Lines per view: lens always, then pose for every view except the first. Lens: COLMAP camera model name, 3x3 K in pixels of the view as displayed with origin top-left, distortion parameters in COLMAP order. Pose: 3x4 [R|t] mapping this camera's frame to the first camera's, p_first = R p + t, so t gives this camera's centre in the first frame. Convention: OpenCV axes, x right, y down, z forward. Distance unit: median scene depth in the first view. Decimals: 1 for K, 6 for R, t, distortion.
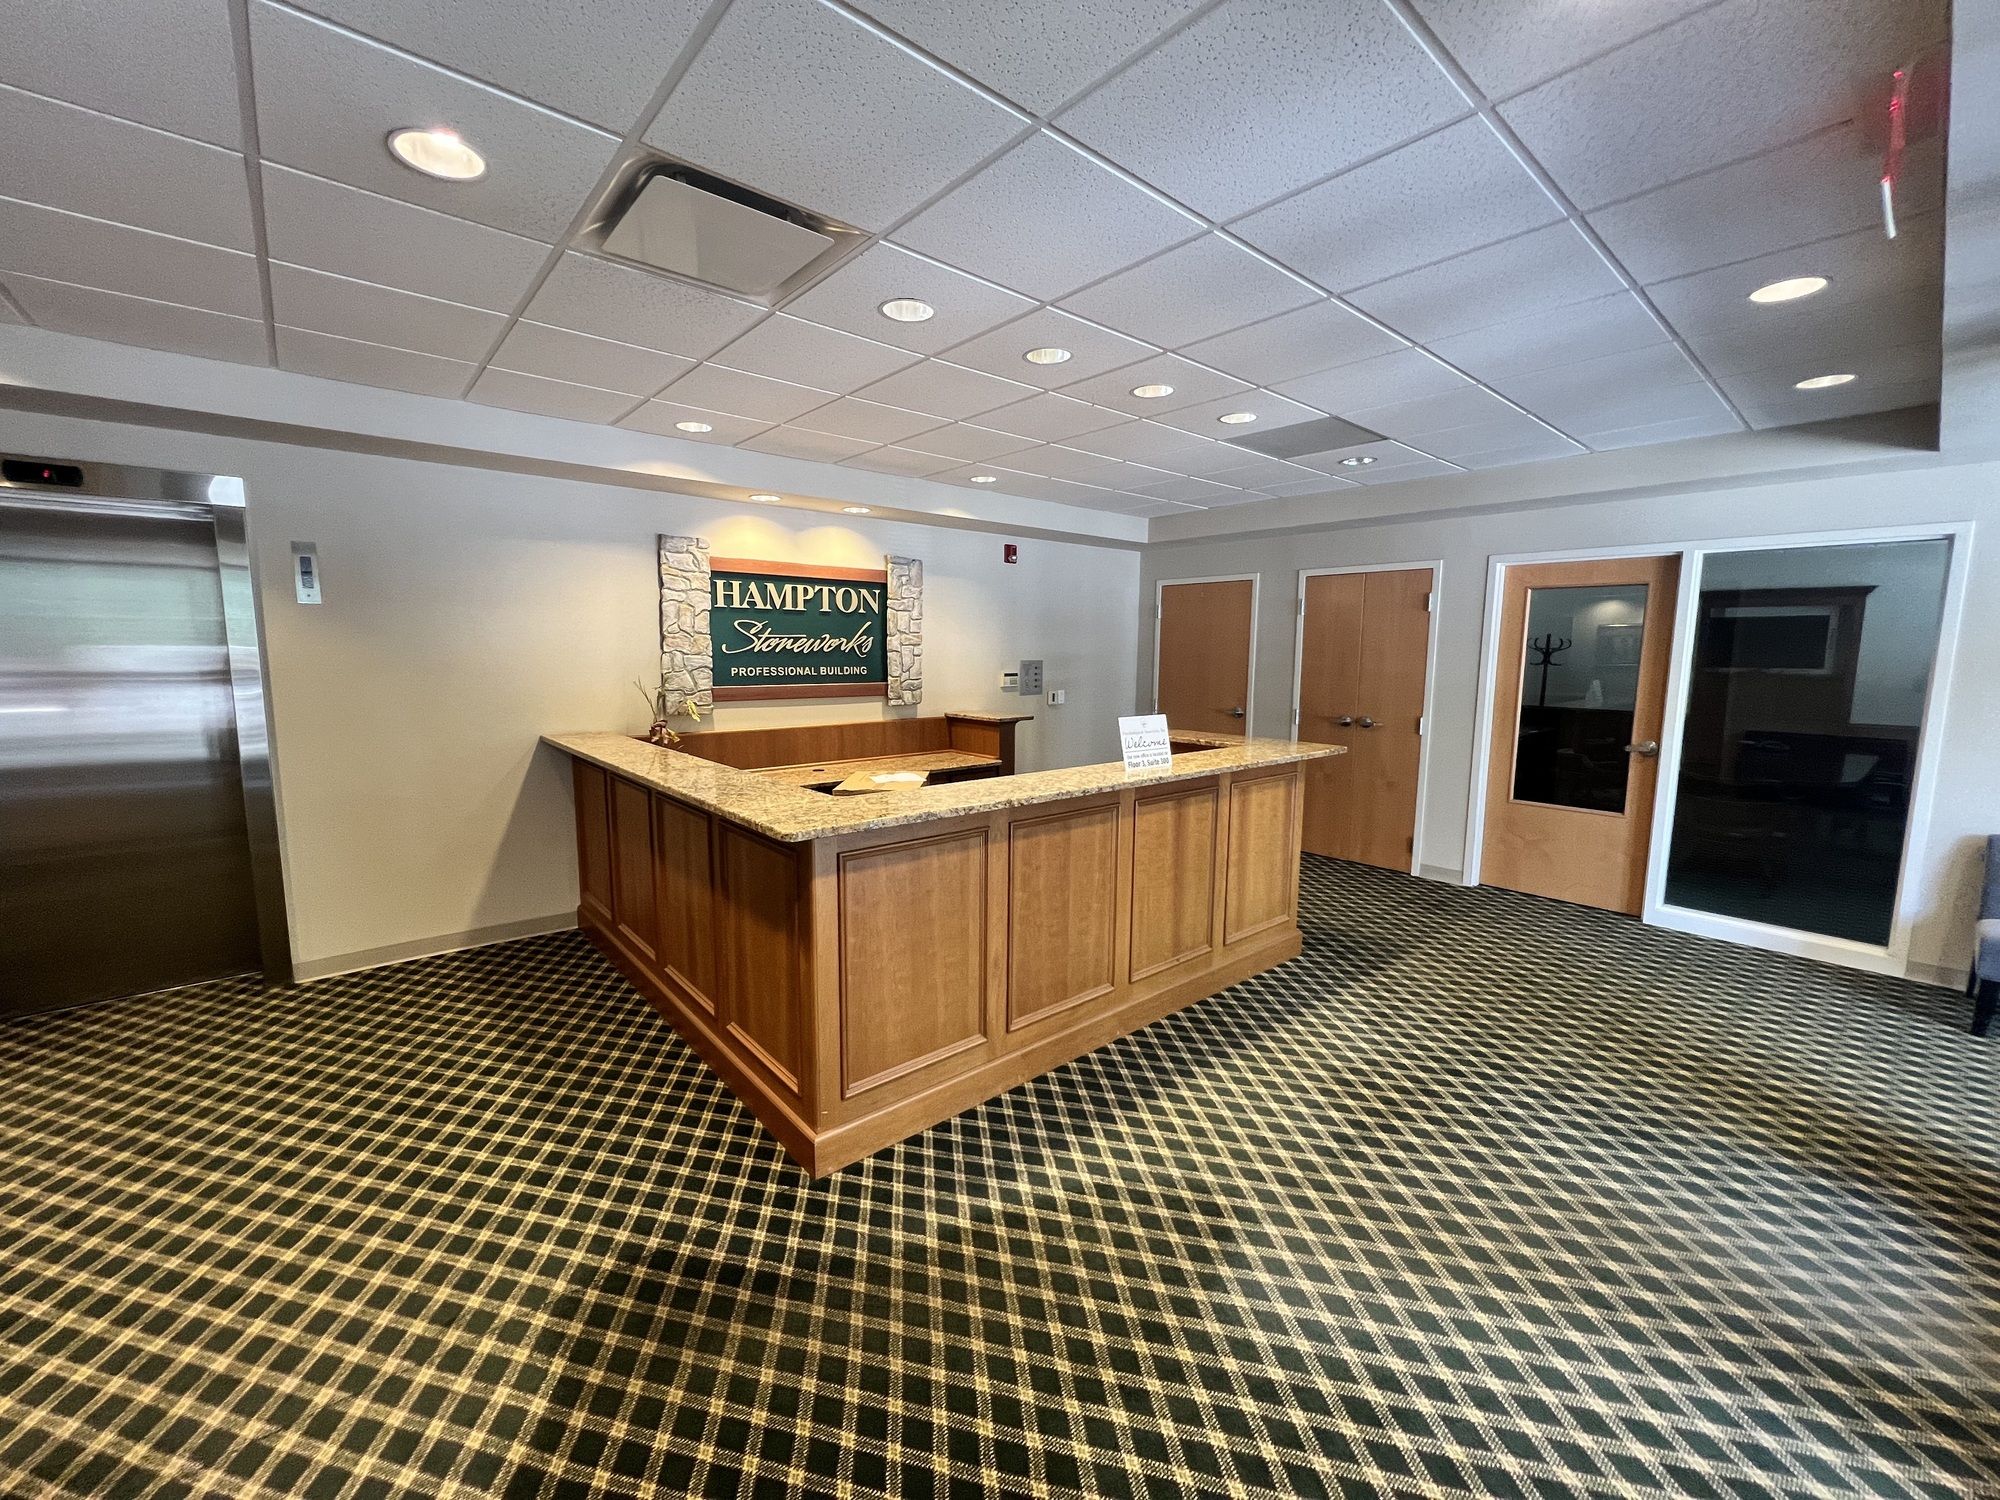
lens RADIAL K [[800.8, 0, 1009.8], [0, 800.8, 745.5], [0, 0, 1]] dist [-0.001463, 0.000510]
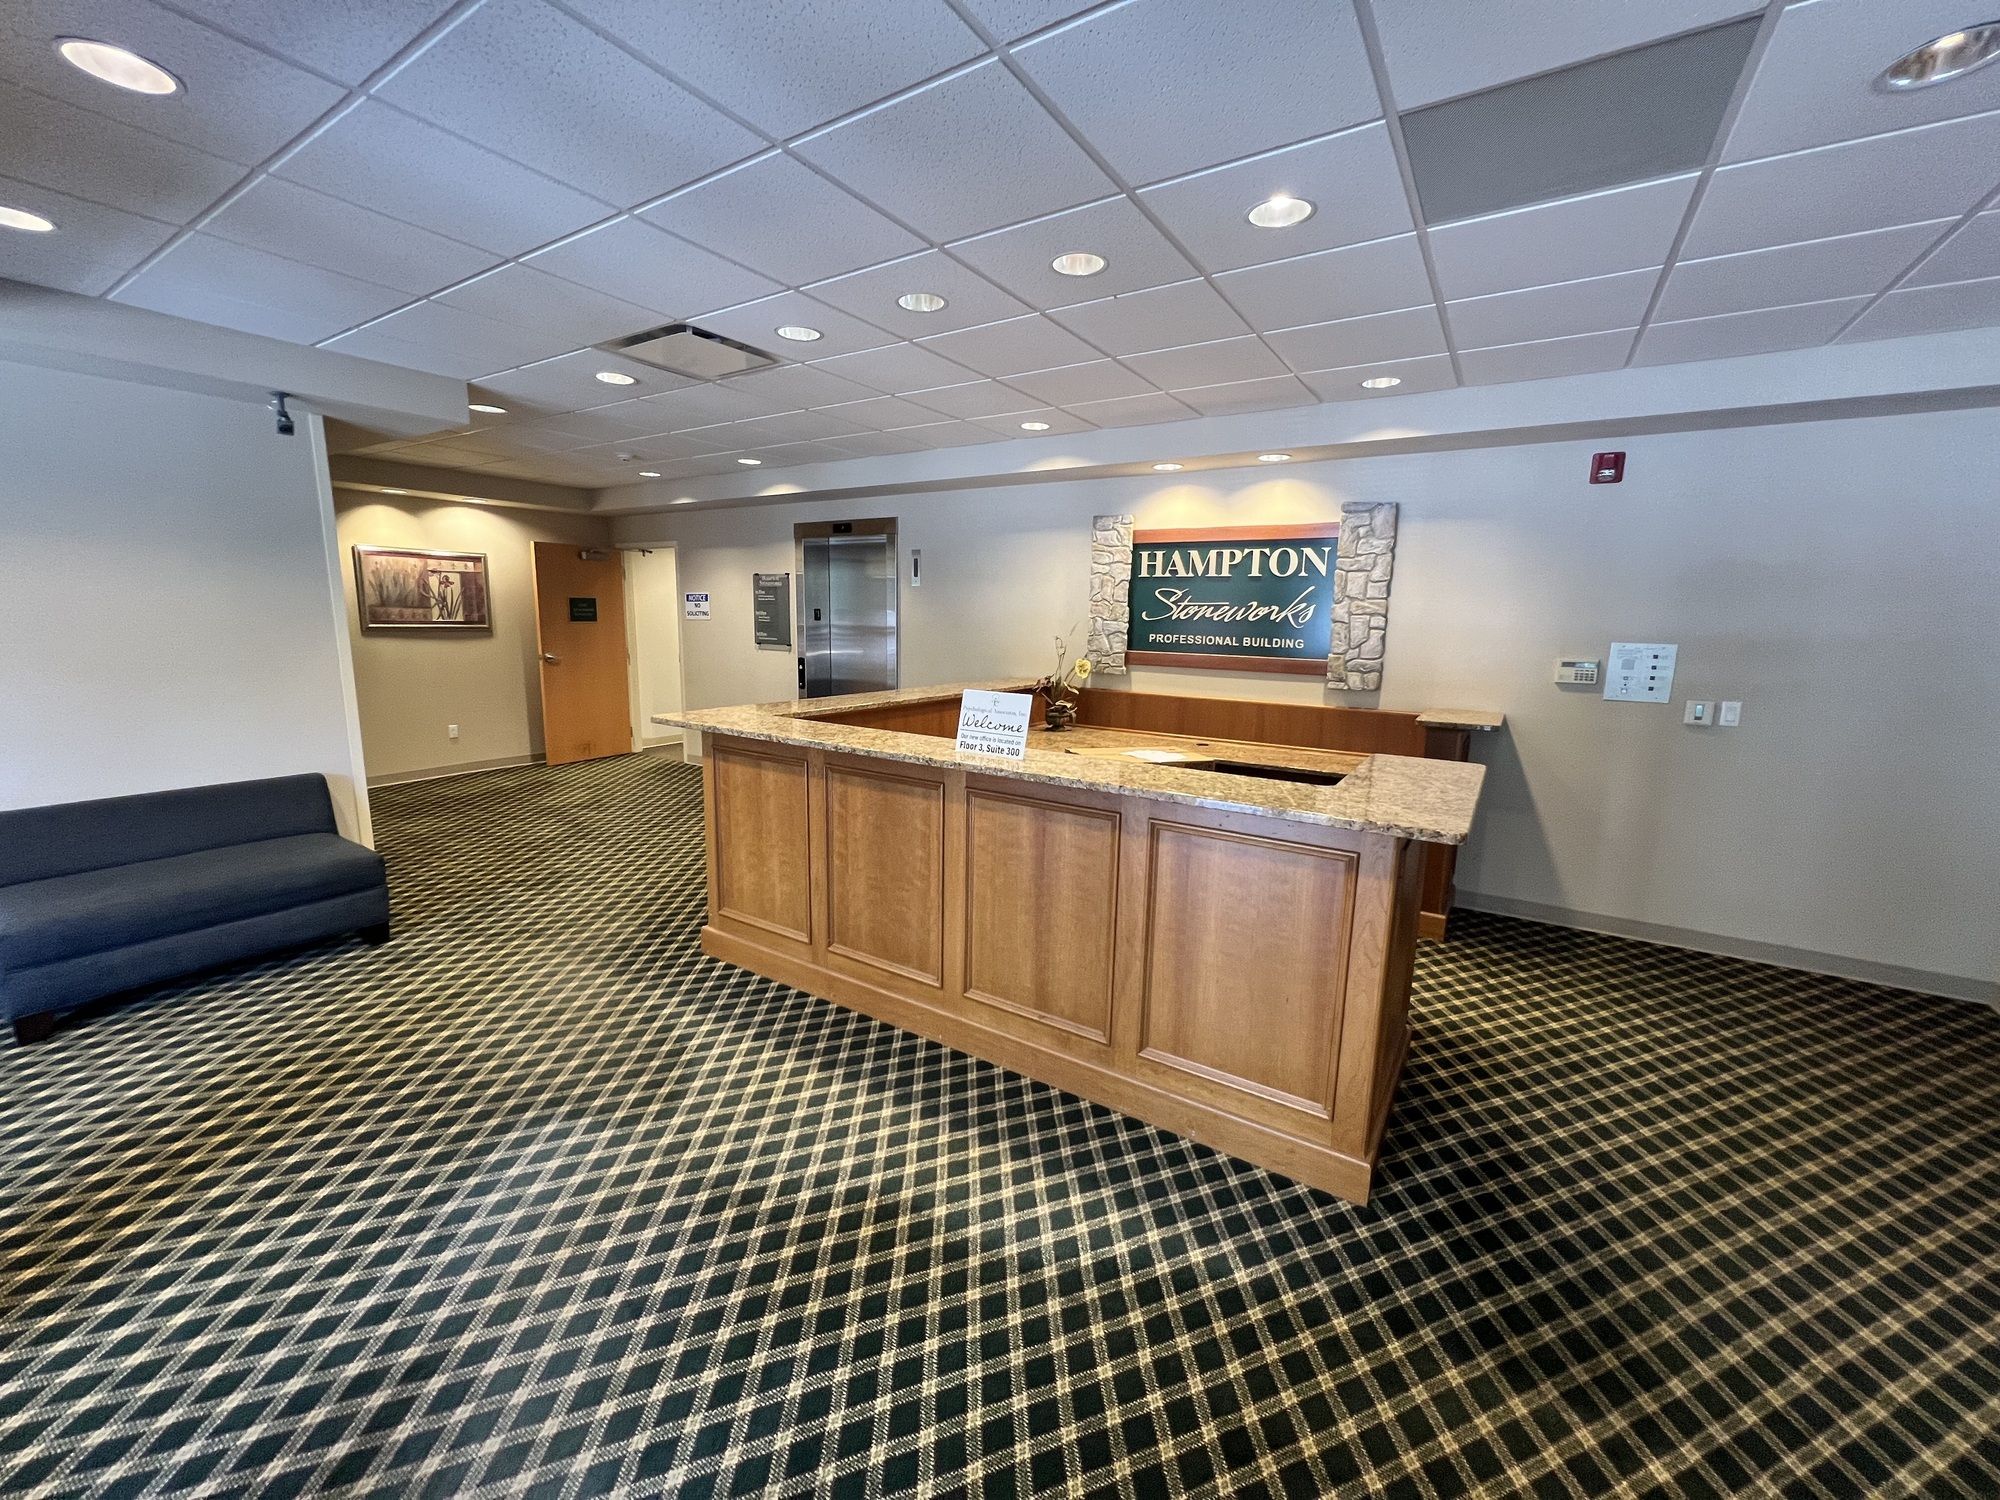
lens RADIAL K [[800.8, 0, 994.7], [0, 800.8, 751.9], [0, 0, 1]] dist [-0.001463, 0.000510]
pose [[0.271356, 0.164060, -0.948394, 0.619742], [-0.135686, 0.982045, 0.131058, -0.053524], [0.952867, 0.093121, 0.288744, 0.499789]]
